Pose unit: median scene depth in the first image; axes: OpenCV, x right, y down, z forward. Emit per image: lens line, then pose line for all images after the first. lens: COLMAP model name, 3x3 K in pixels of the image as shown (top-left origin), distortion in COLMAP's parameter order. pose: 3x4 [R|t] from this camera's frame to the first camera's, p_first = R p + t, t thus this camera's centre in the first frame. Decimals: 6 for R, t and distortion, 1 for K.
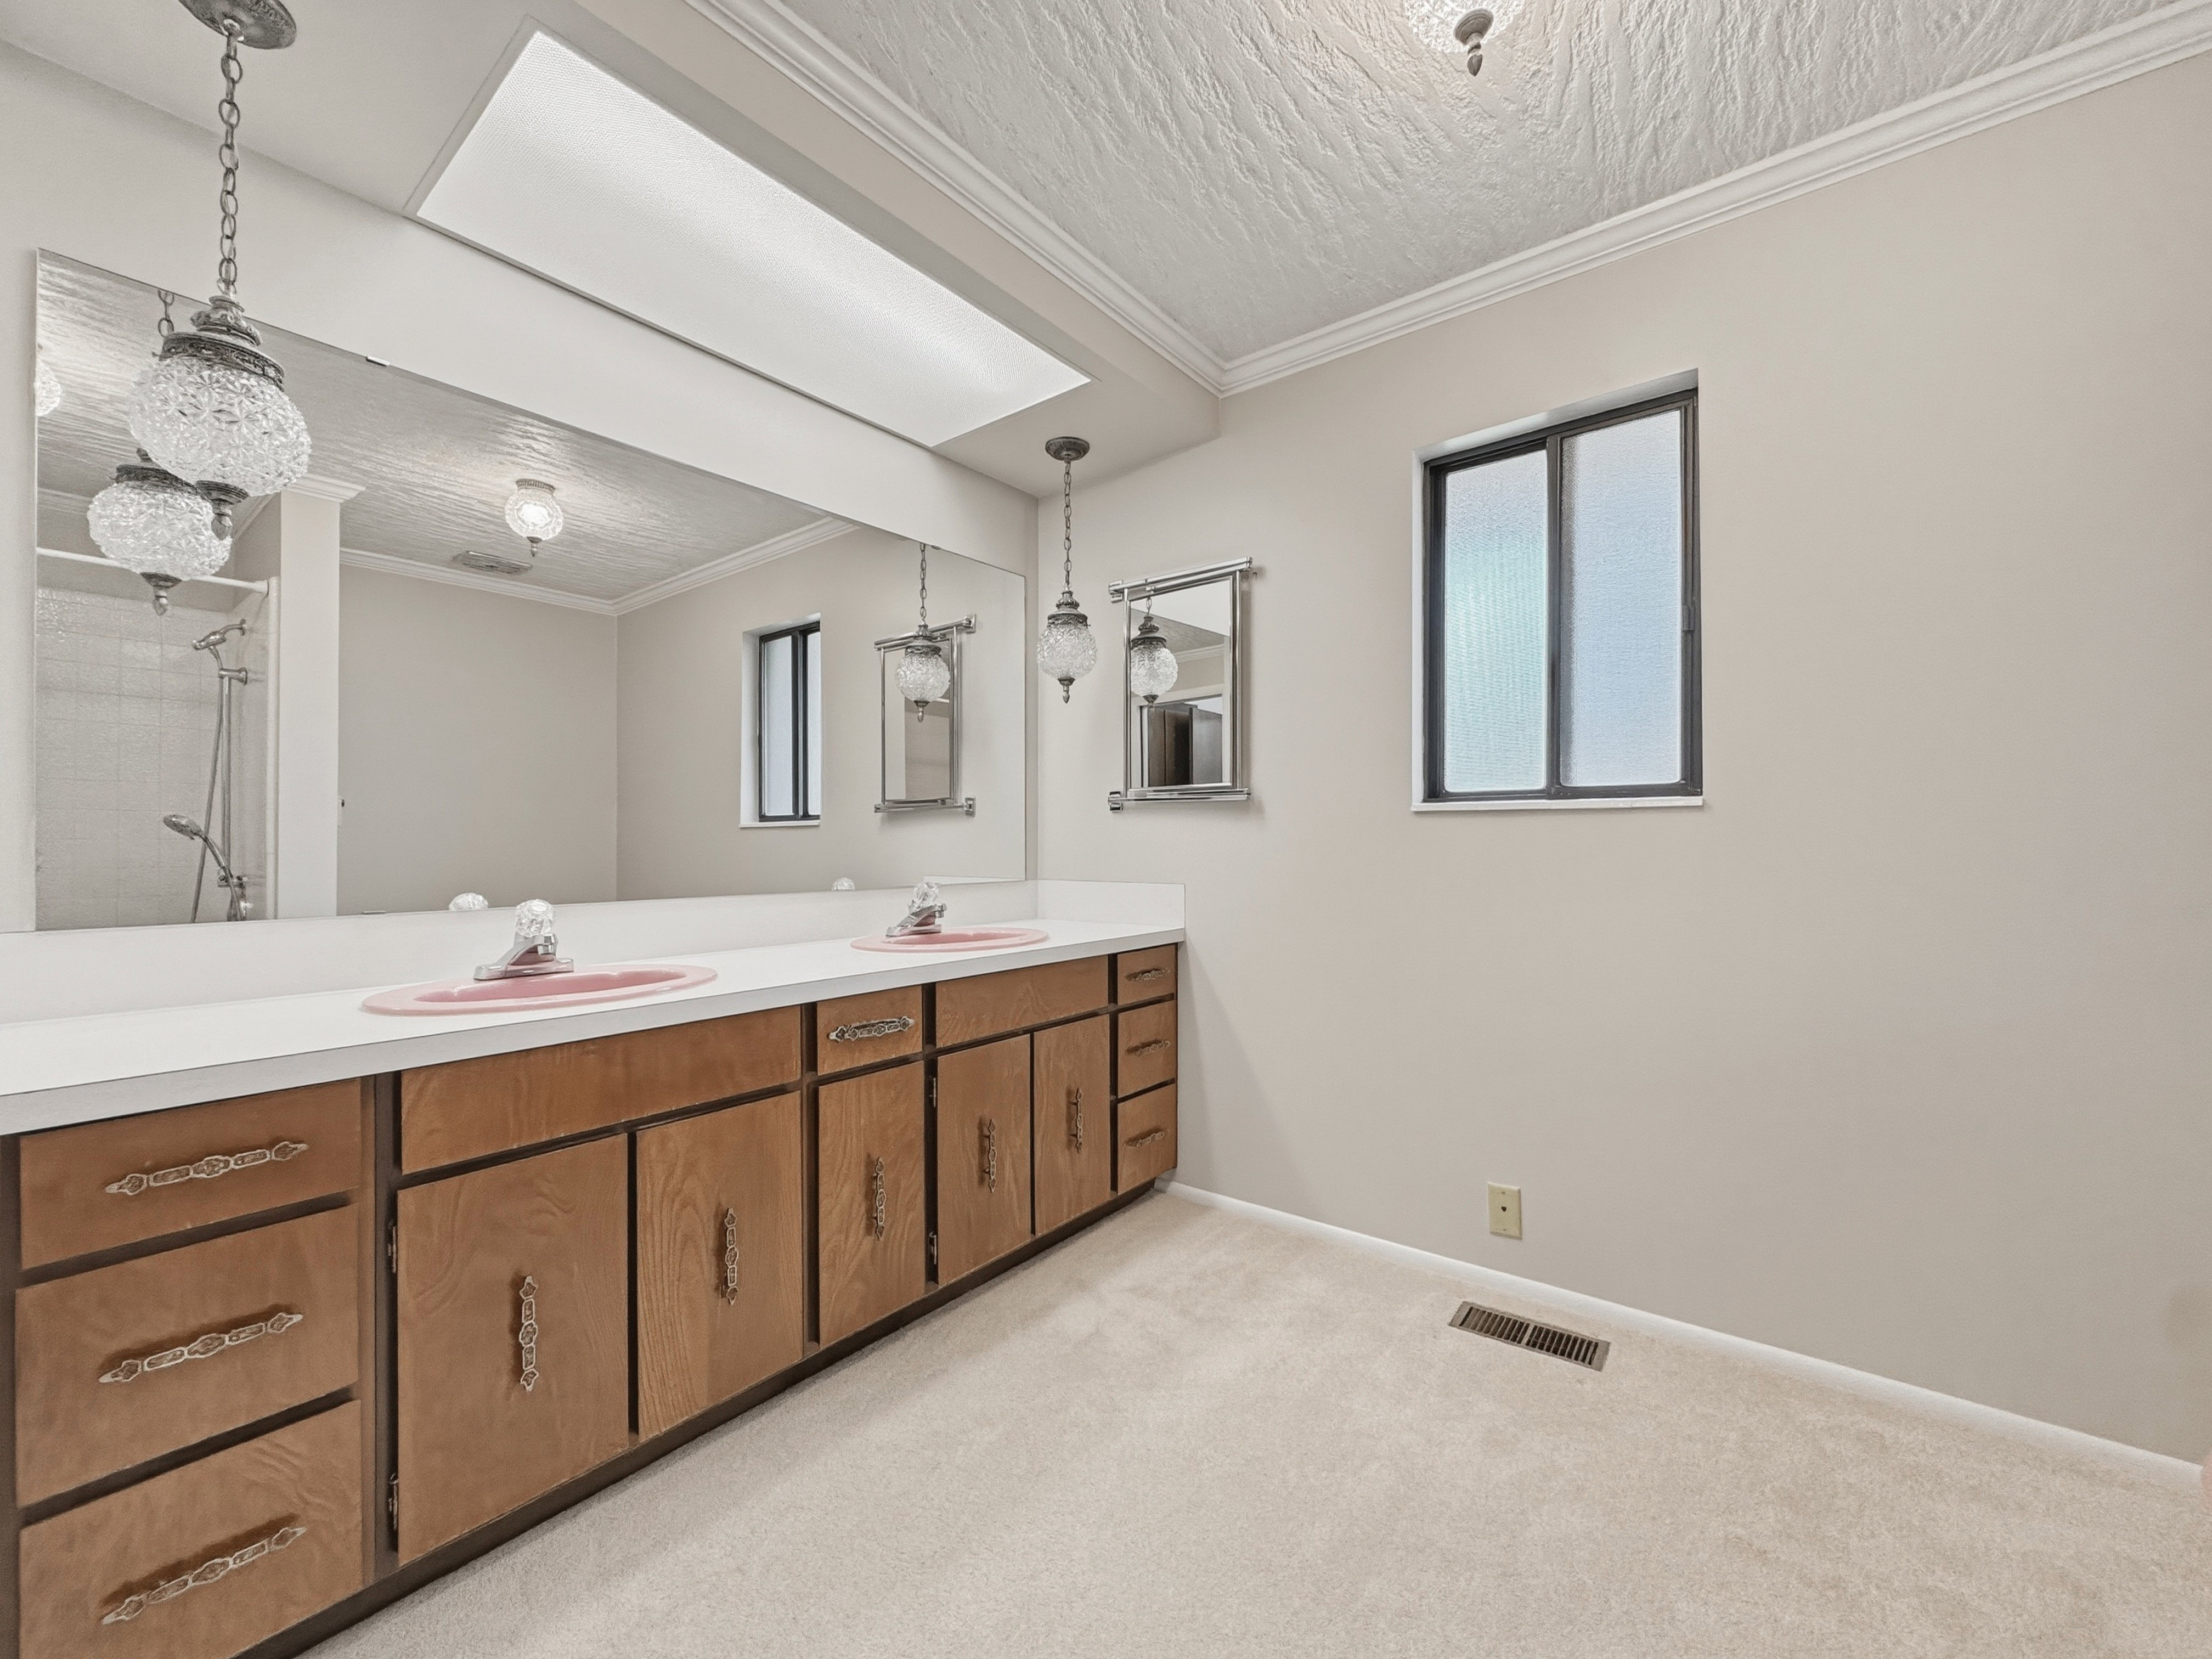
lens RADIAL K [[898.0, 0, 1104.5], [0, 898.0, 836.1], [0, 0, 1]] dist [-0.000214, -0.000887]
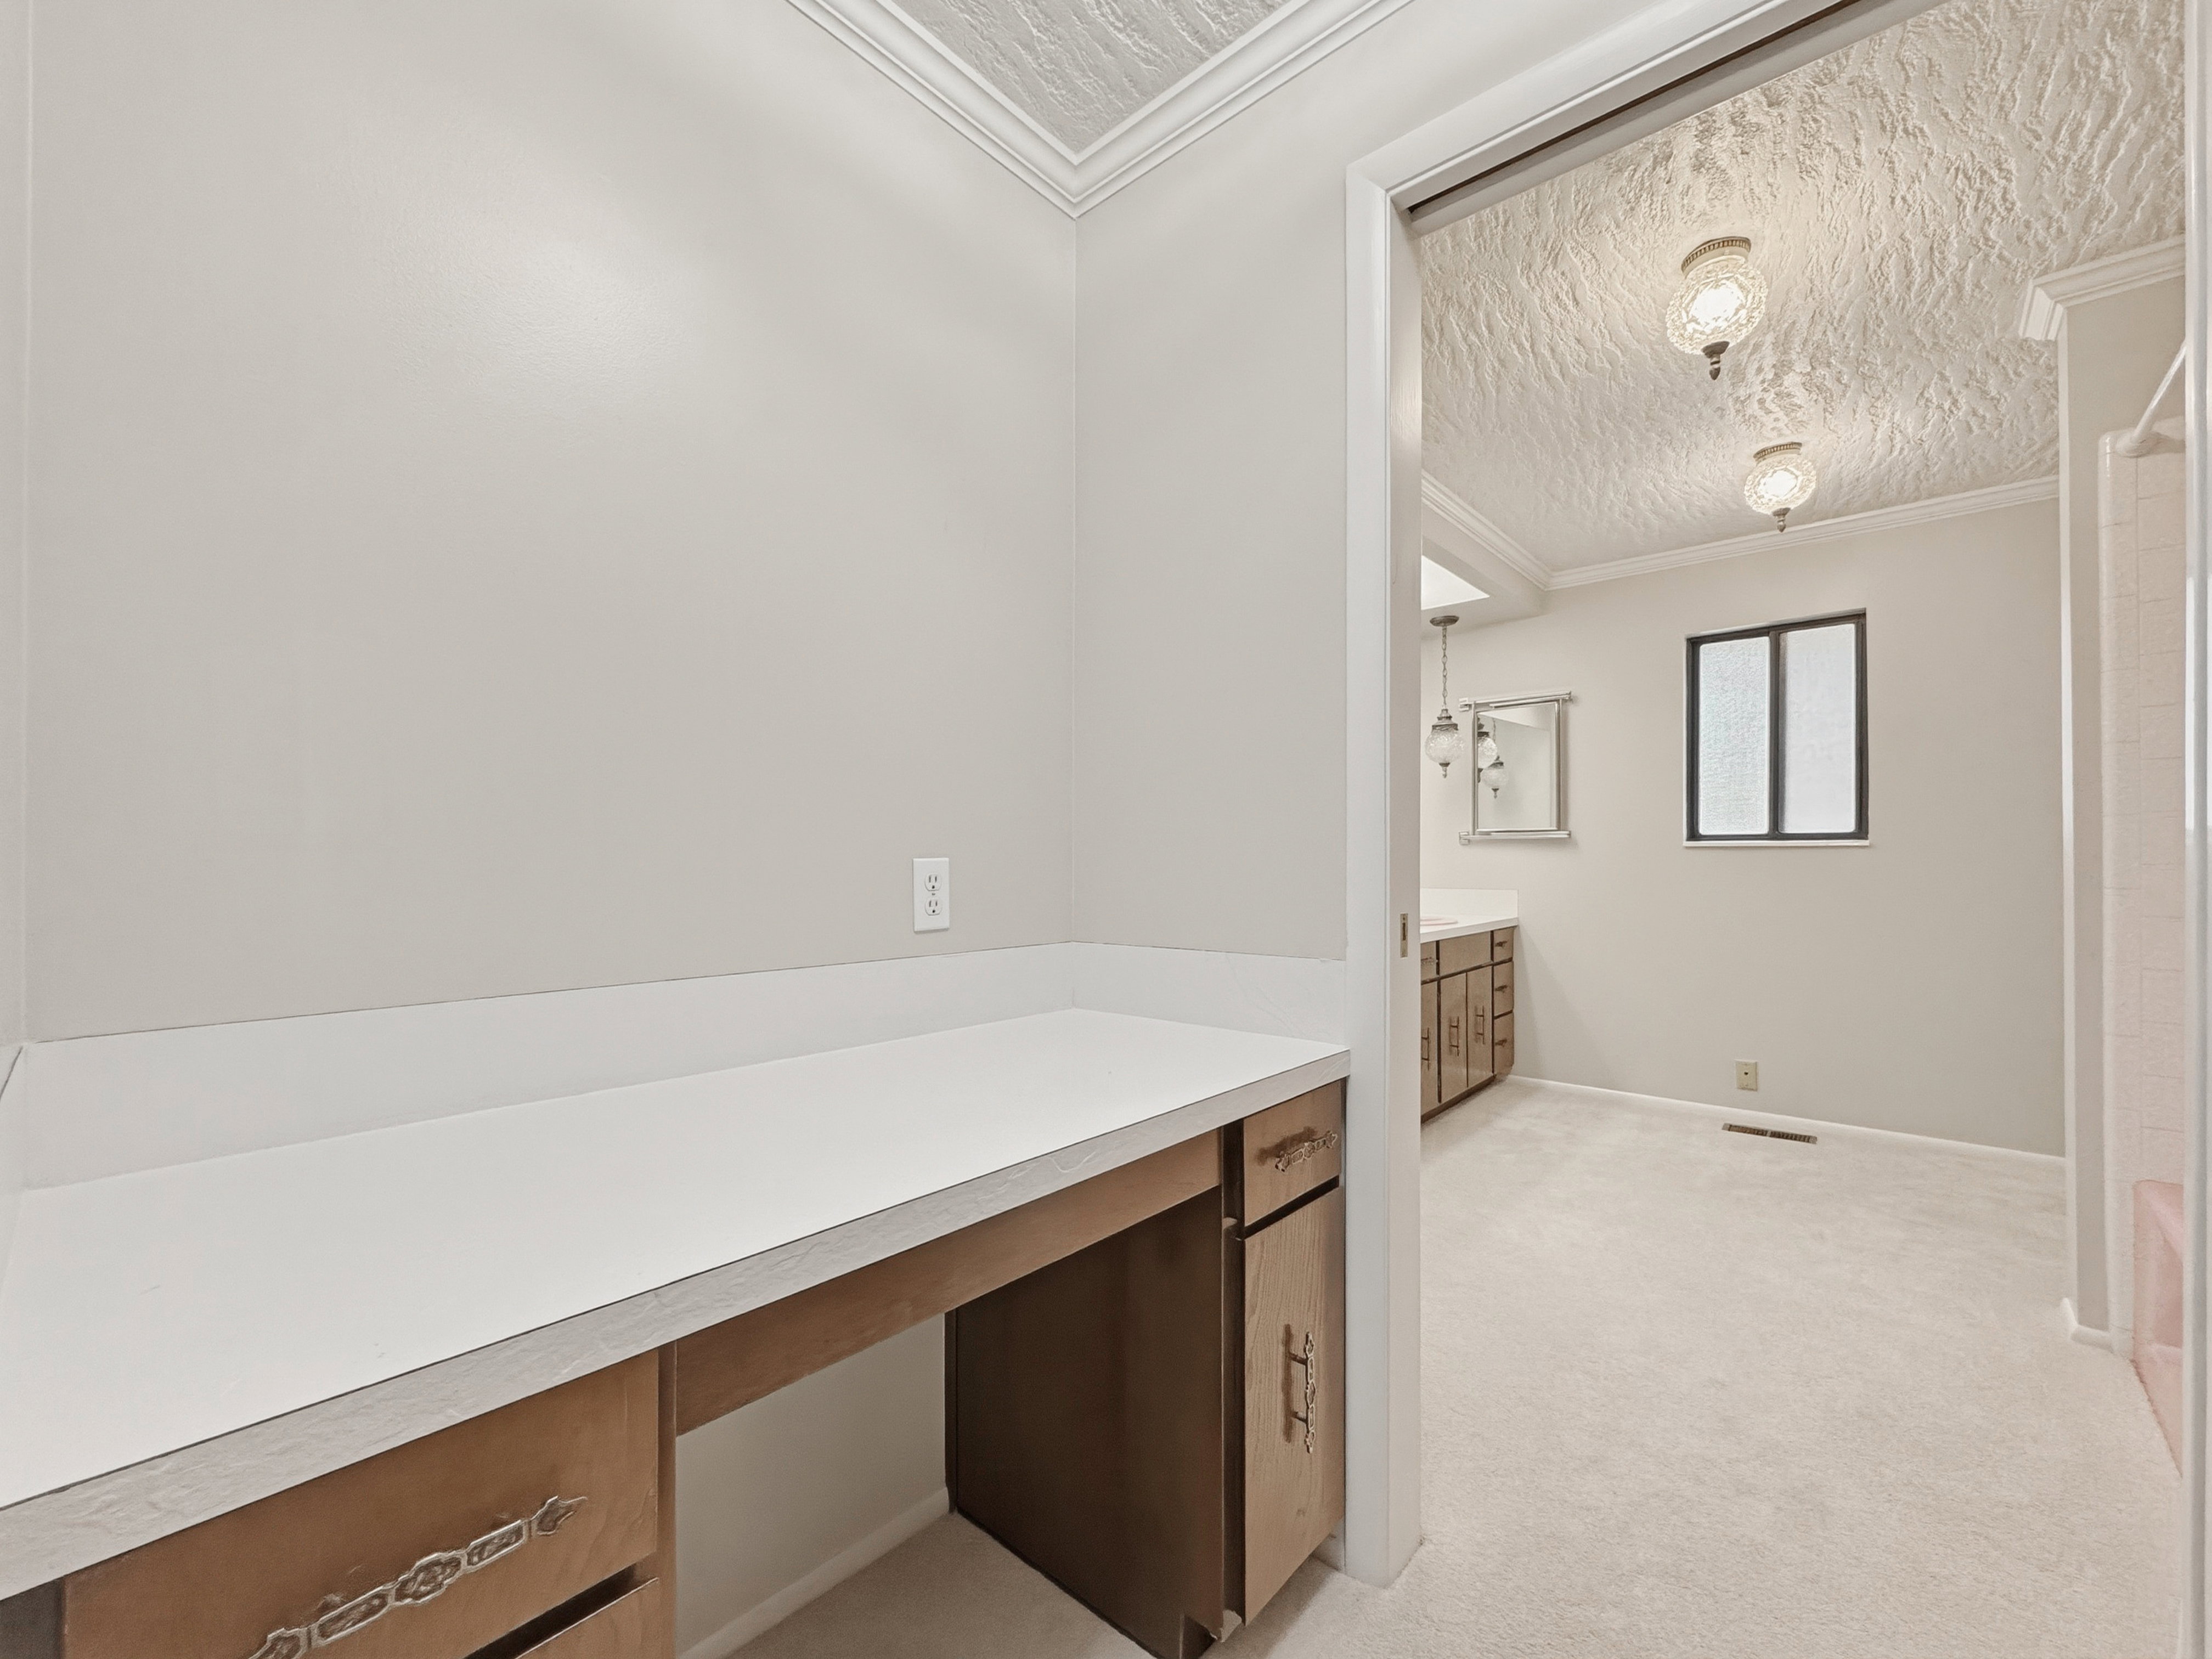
lens RADIAL K [[898.0, 0, 1109.6], [0, 898.0, 855.2], [0, 0, 1]] dist [-0.000214, -0.000887]
pose [[0.998332, -0.001284, -0.057718, -0.664165], [0.001591, 0.999985, 0.005283, -0.022384], [0.057710, -0.005366, 0.998319, -0.785606]]
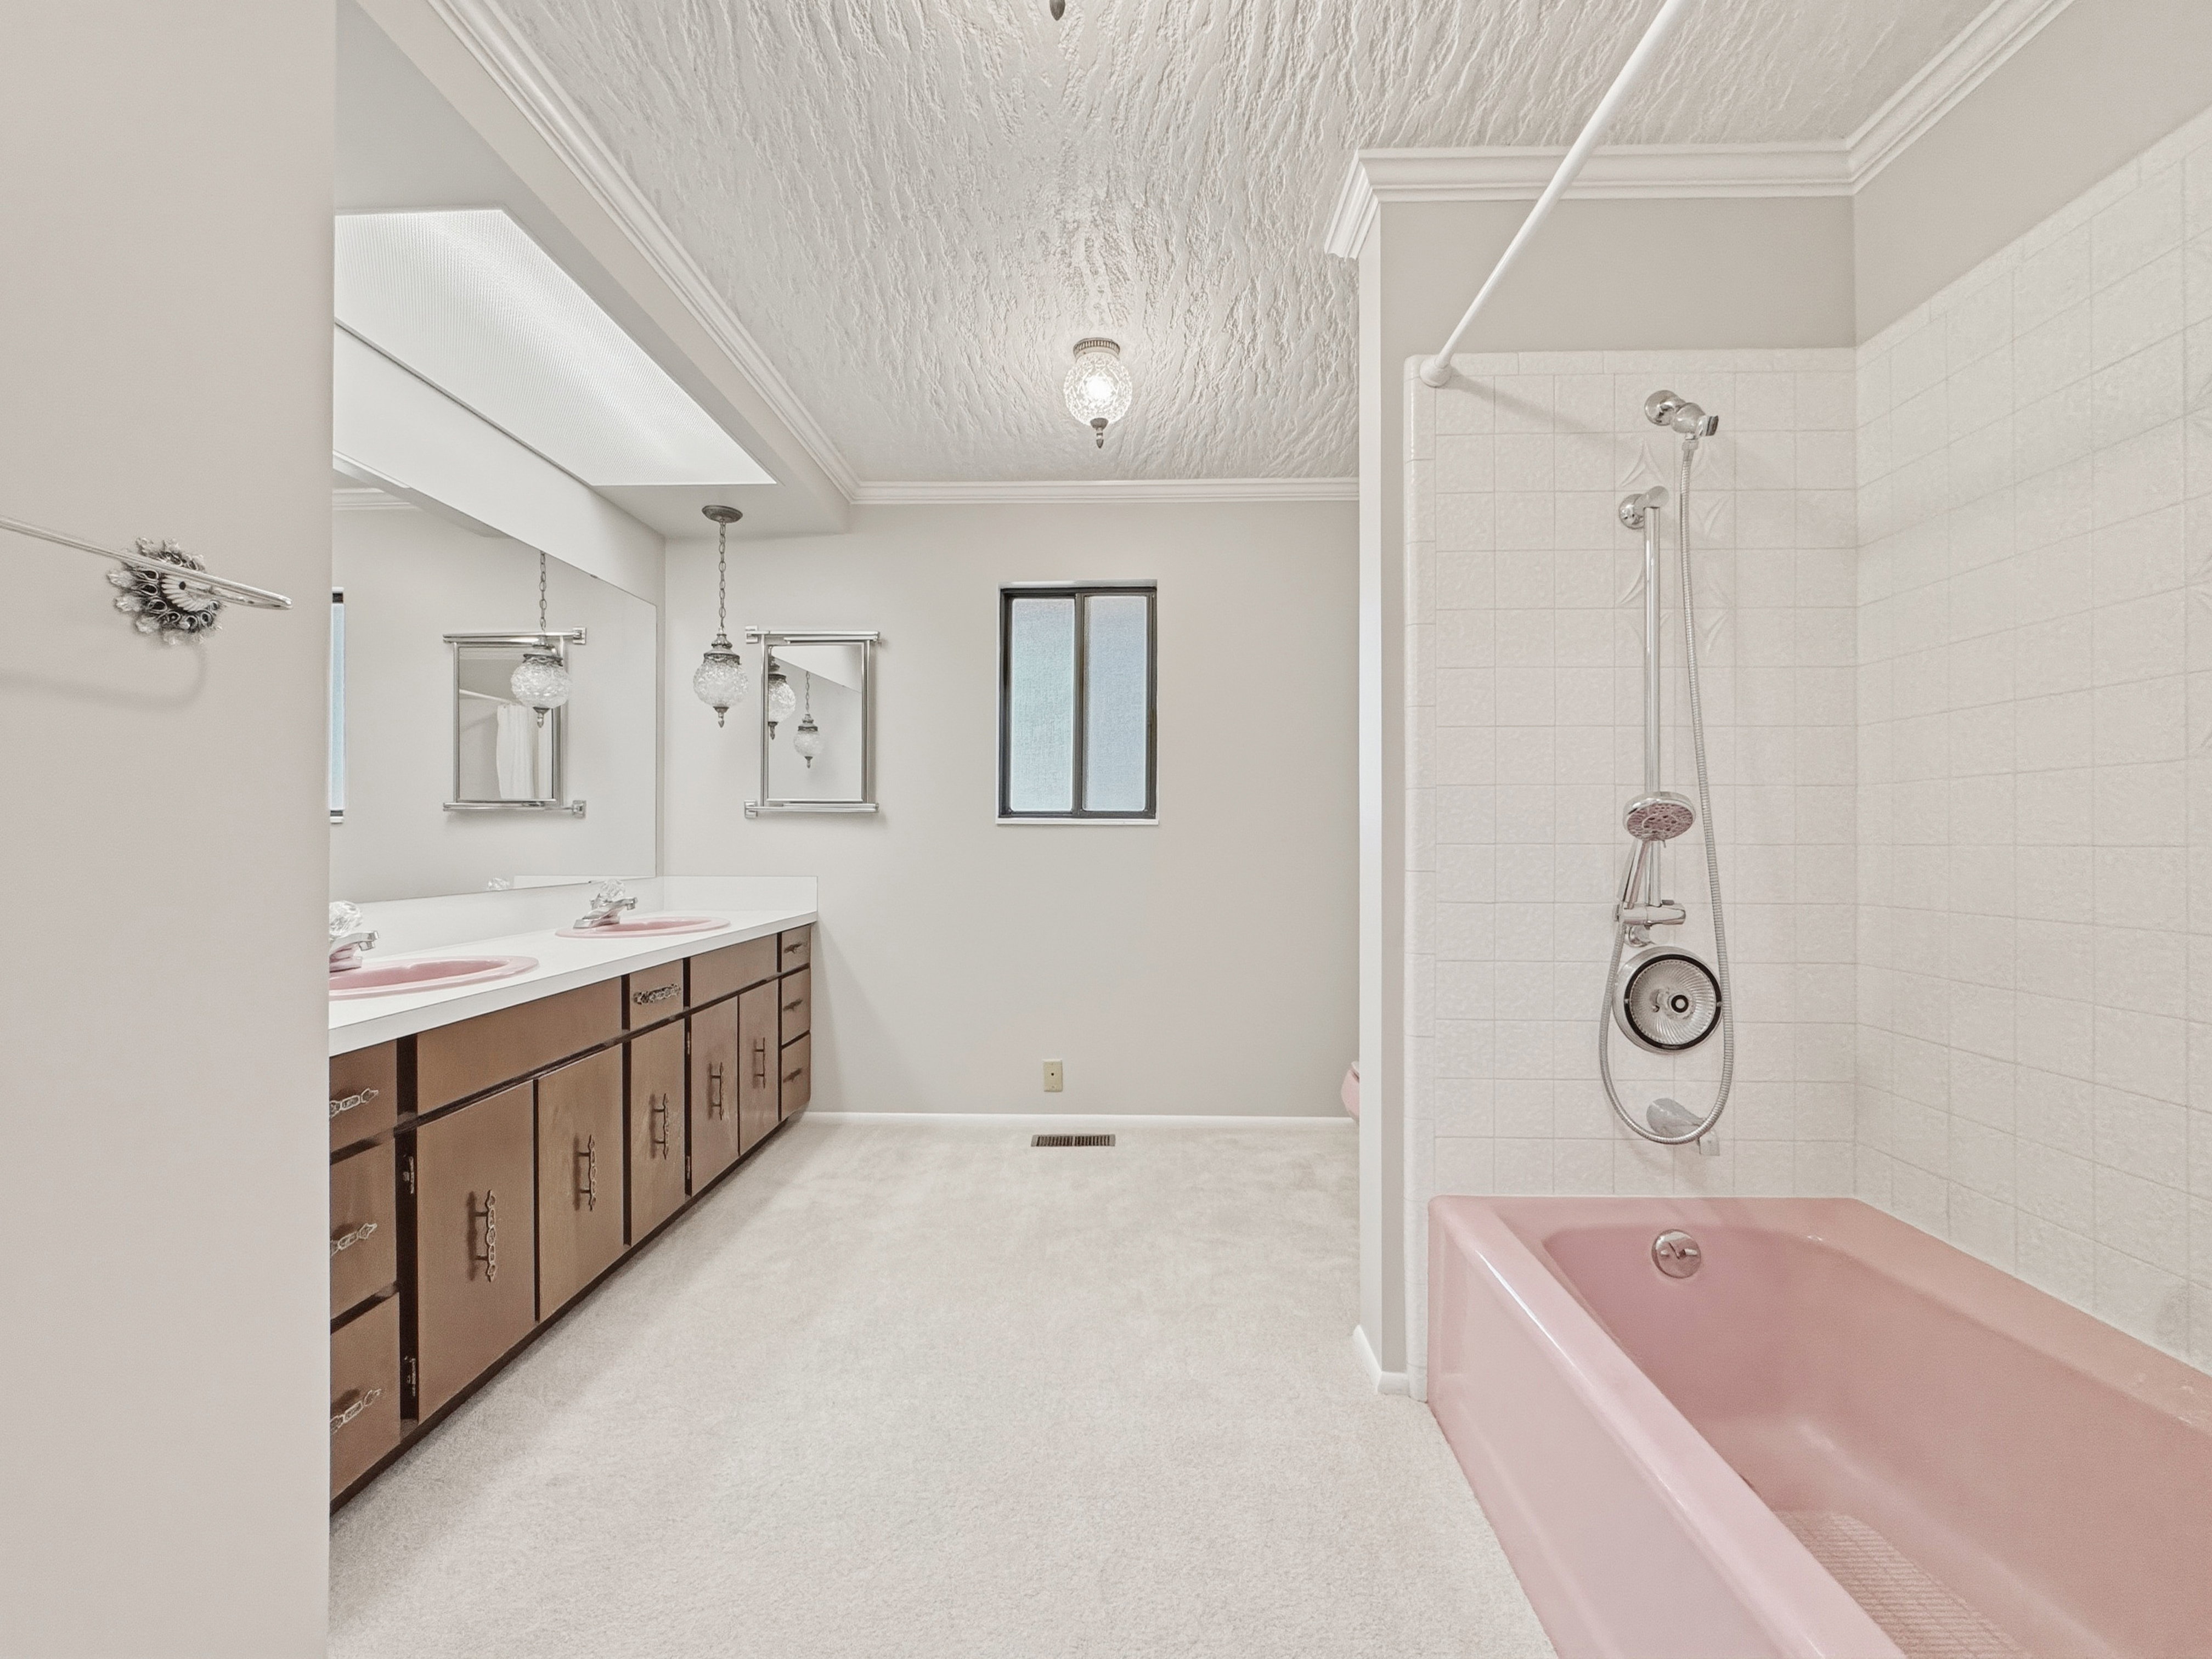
lens RADIAL K [[898.0, 0, 1107.6], [0, 898.0, 832.7], [0, 0, 1]] dist [-0.000214, -0.000887]
pose [[0.801221, 0.005993, 0.598338, -0.413160], [-0.008159, 0.999966, 0.000910, -0.015747], [-0.598312, -0.005611, 0.801243, -0.318987]]
